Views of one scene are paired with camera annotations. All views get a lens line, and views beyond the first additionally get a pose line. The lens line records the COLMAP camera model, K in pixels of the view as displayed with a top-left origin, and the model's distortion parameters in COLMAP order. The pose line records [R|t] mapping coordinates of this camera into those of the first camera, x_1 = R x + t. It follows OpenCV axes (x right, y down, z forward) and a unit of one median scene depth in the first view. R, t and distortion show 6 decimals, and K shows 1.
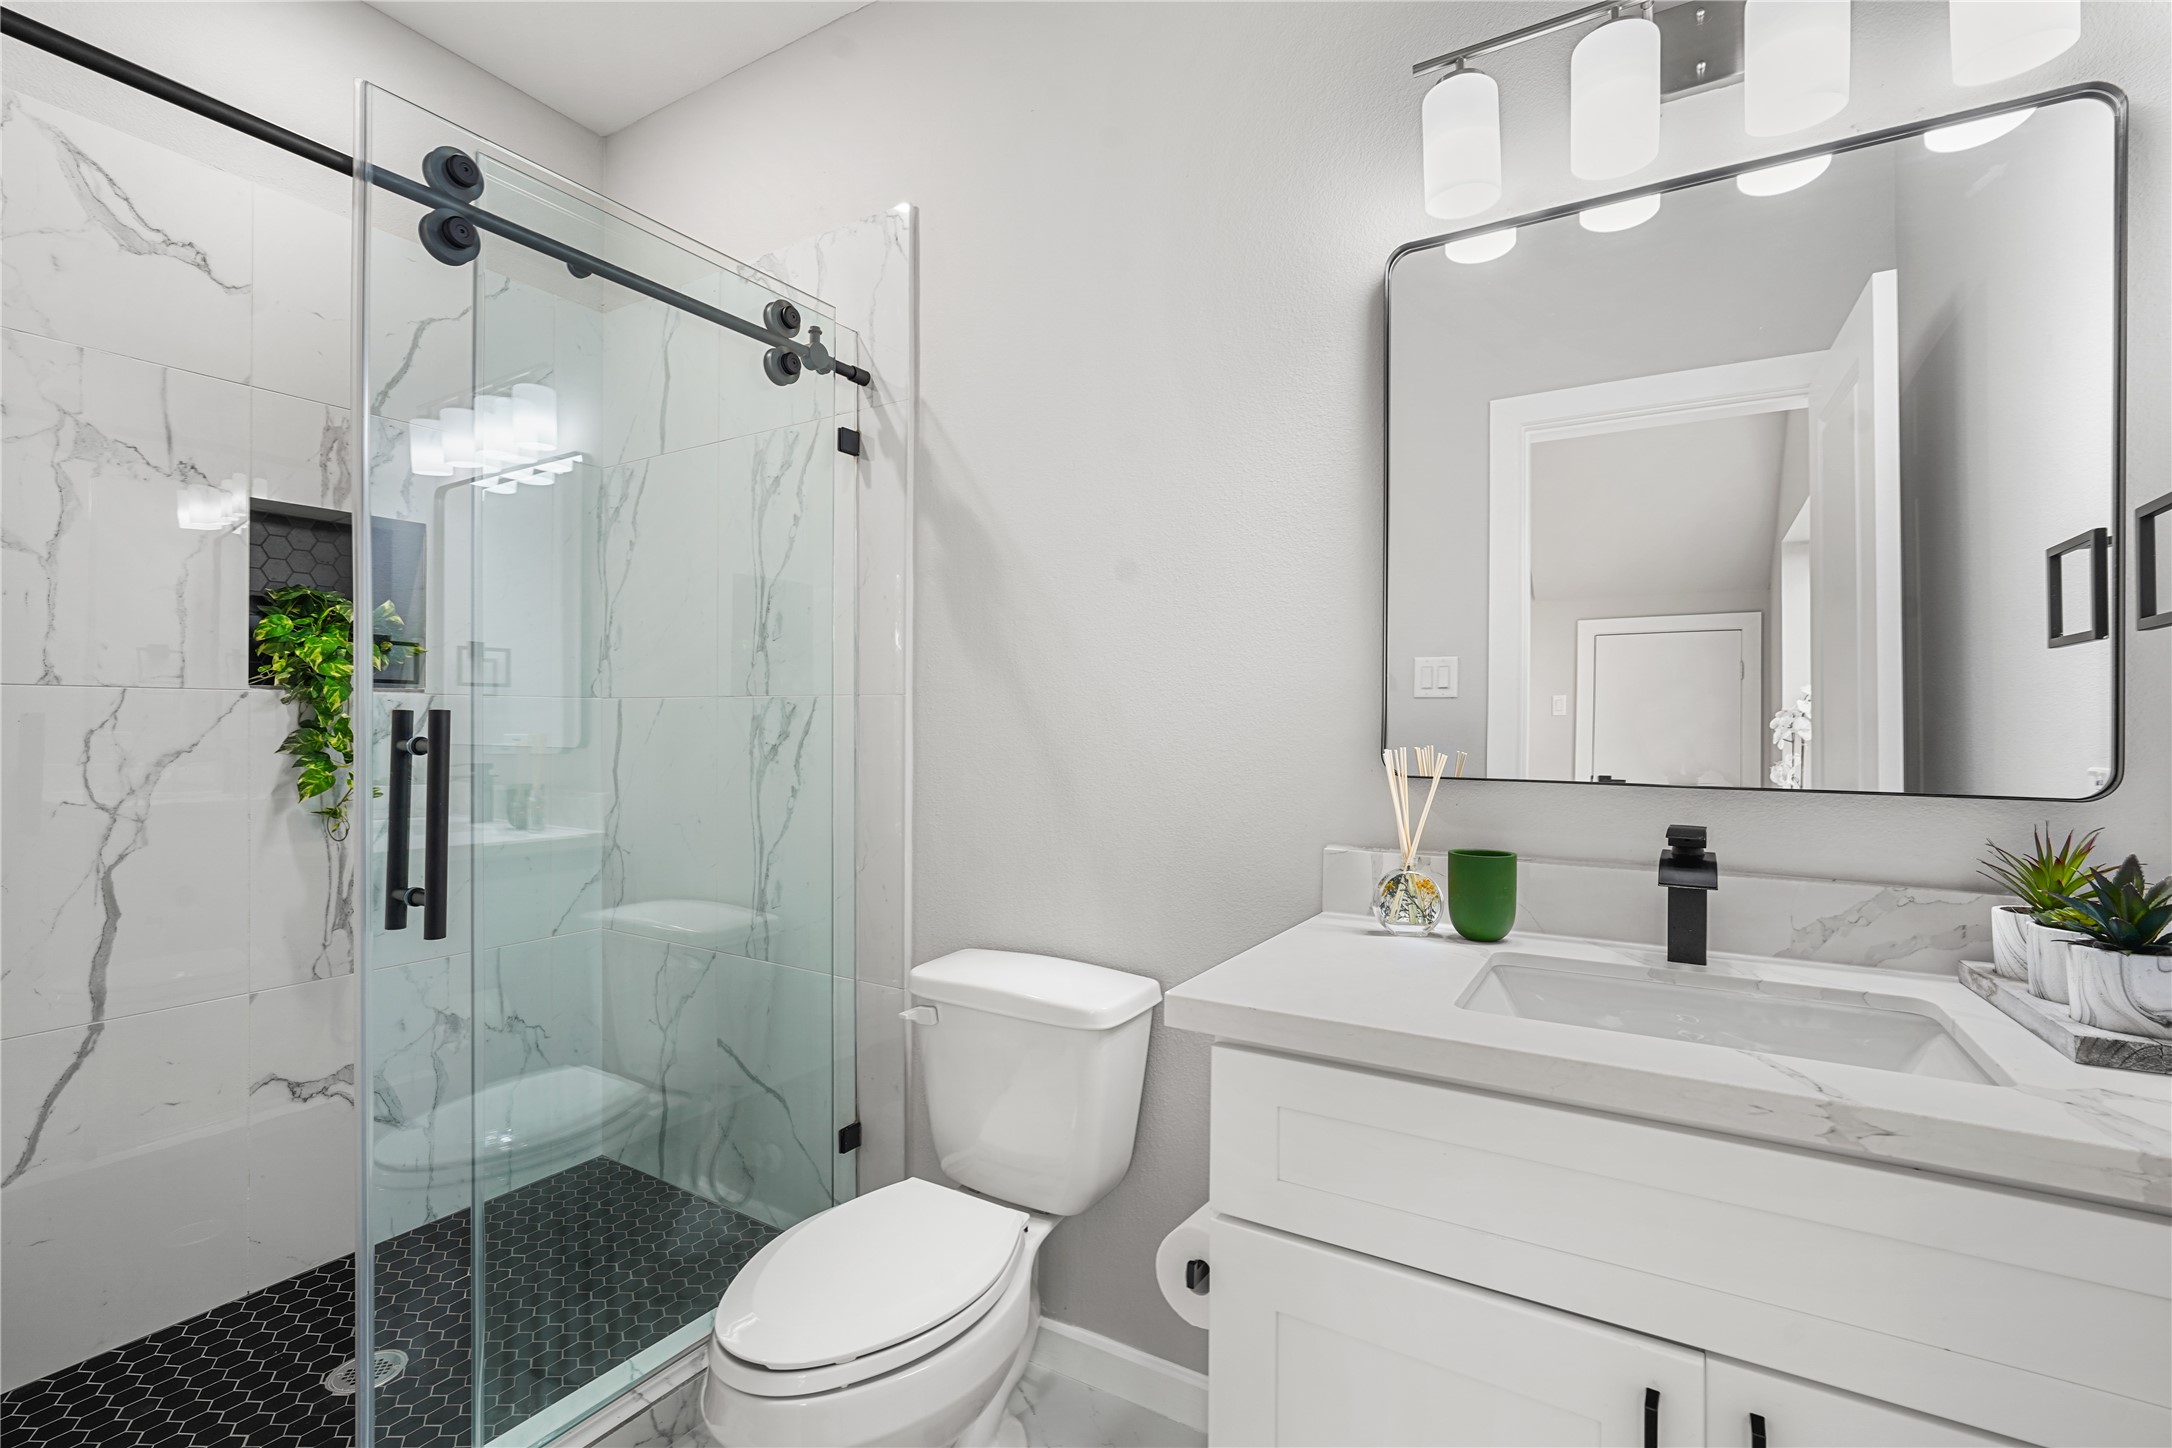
lens RADIAL K [[969.4, 0, 1086.0], [0, 969.4, 724.0], [0, 0, 1]] dist [0.000479, 0.000507]
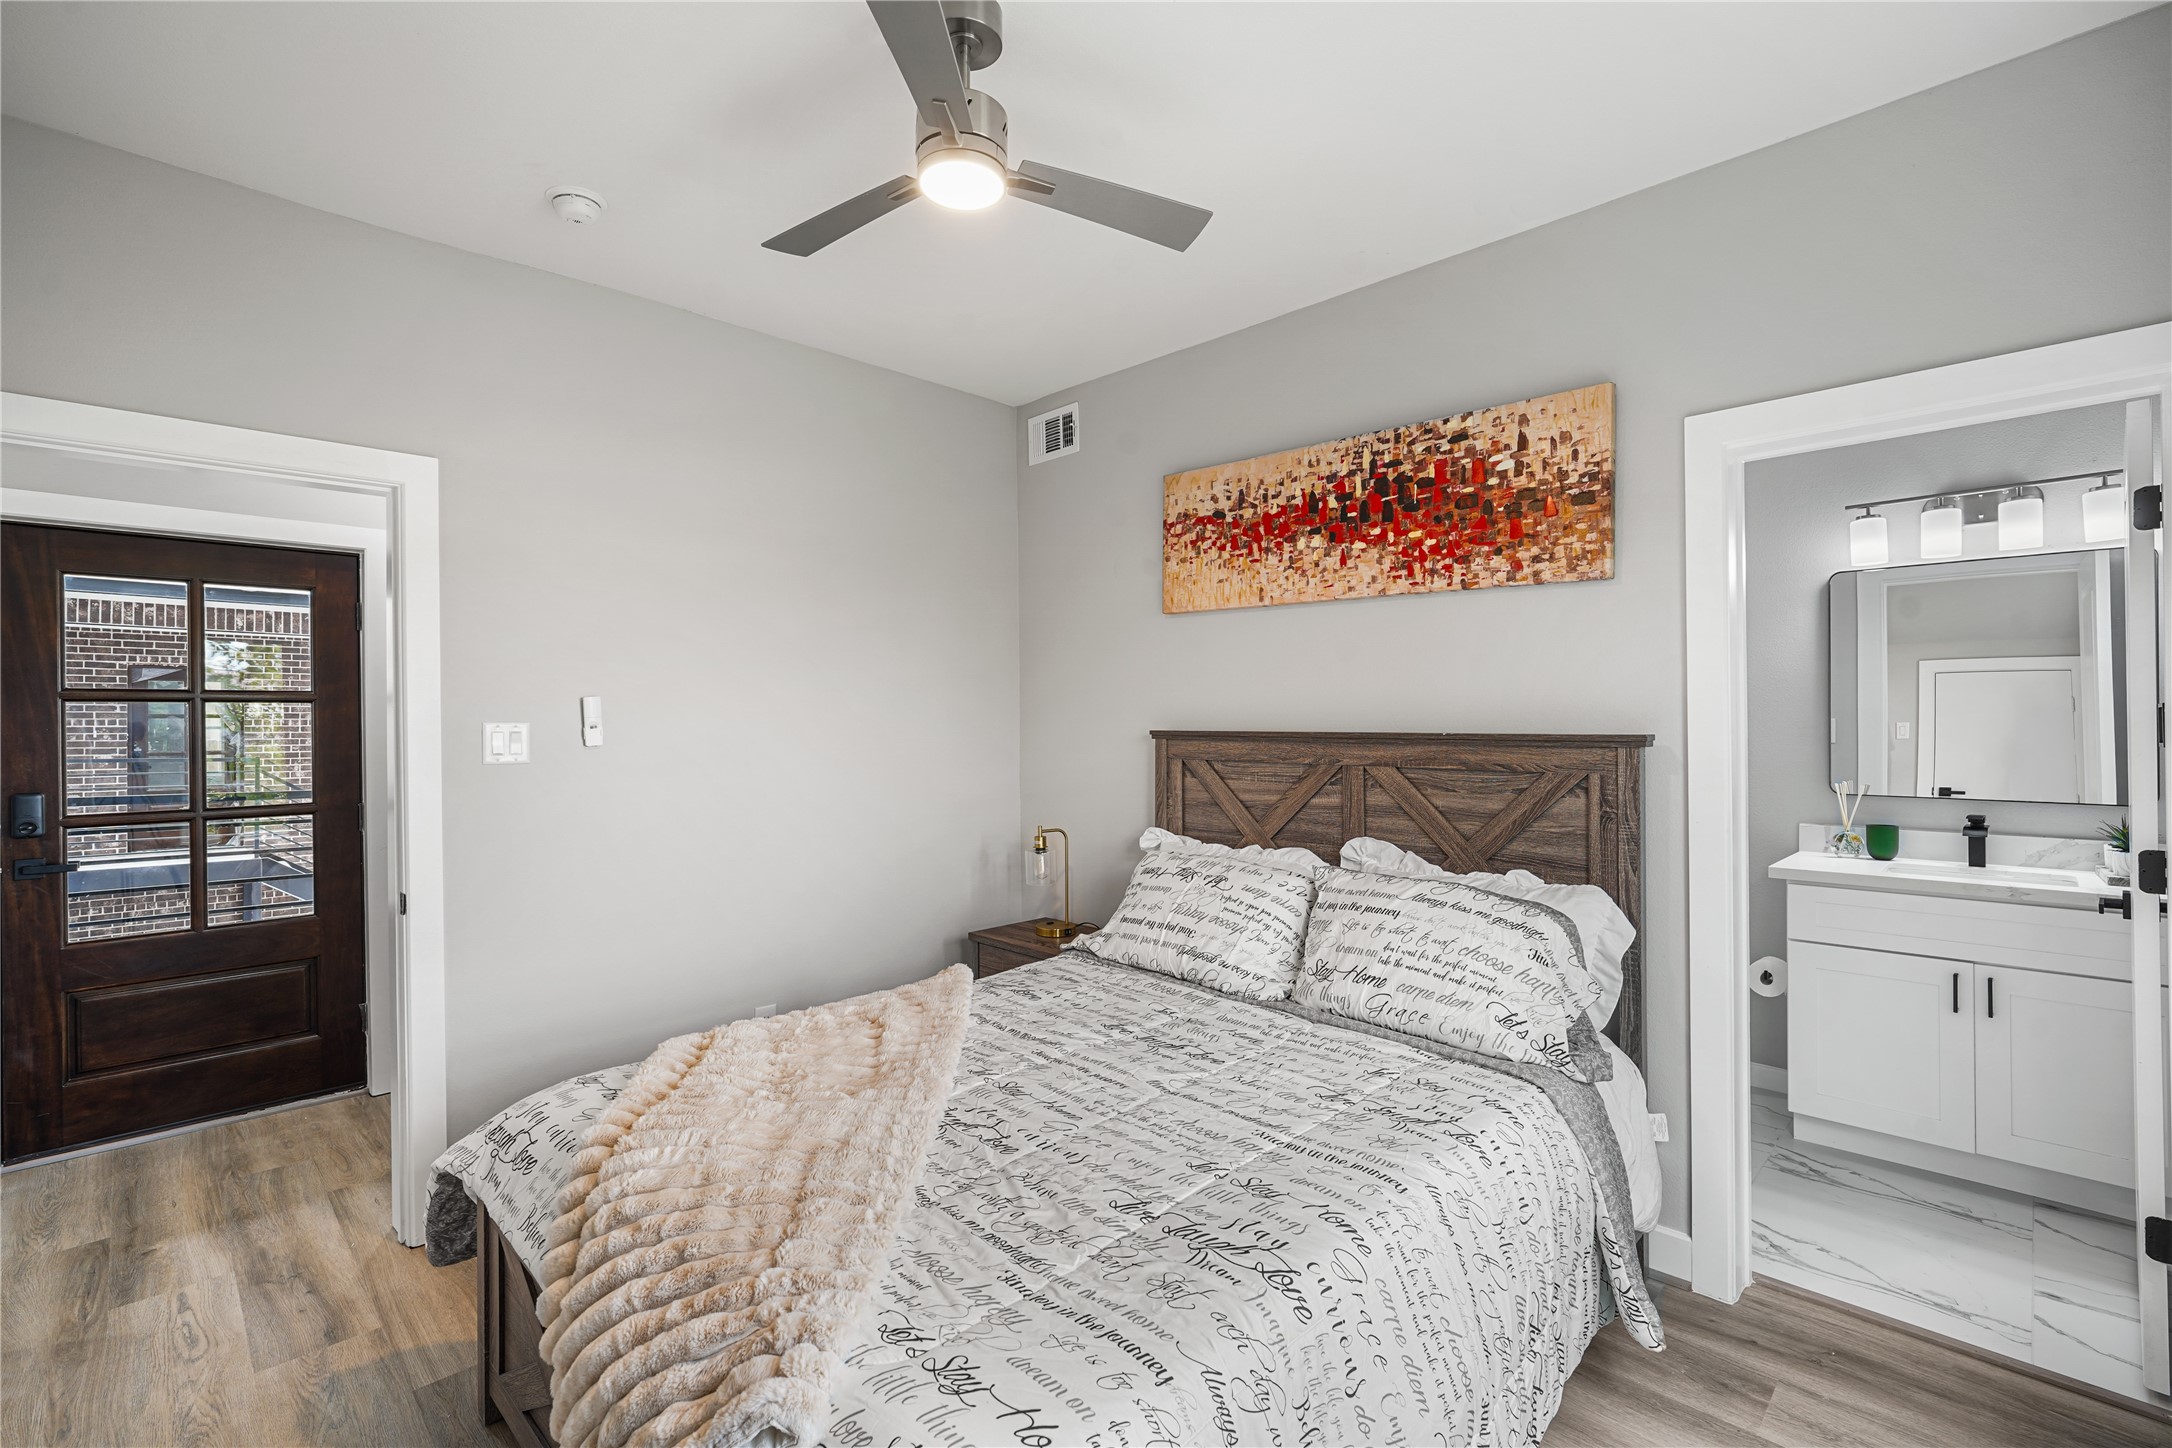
lens RADIAL K [[969.4, 0, 1086.0], [0, 969.4, 724.0], [0, 0, 1]] dist [0.000479, 0.000507]
pose [[0.971997, -0.010084, -0.234775, -1.106726], [0.010361, 0.999946, -0.000051, -0.166299], [0.234763, -0.002383, 0.972050, -2.122877]]
